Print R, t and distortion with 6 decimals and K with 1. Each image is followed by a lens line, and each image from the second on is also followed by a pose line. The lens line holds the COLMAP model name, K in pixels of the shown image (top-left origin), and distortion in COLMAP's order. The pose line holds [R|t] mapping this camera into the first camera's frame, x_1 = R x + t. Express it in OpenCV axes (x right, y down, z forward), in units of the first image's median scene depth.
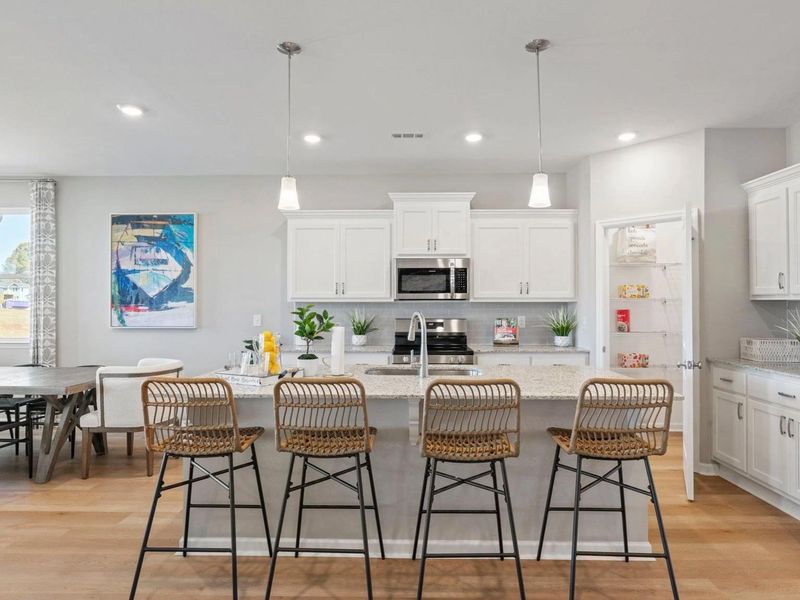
lens RADIAL K [[485.4, 0, 403.2], [0, 485.4, 300.9], [0, 0, 1]] dist [-0.003544, -0.000476]
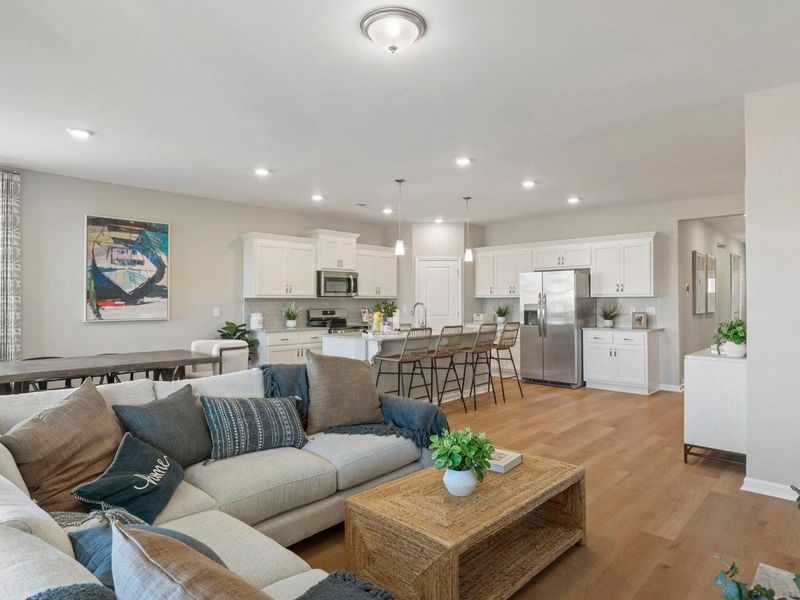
lens RADIAL K [[485.4, 0, 398.3], [0, 485.4, 298.9], [0, 0, 1]] dist [-0.003544, -0.000476]
pose [[0.670069, 0.001265, 0.742298, -0.936872], [-0.001211, 0.999999, -0.000611, 0.005556], [-0.742298, -0.000489, 0.670069, -0.225866]]
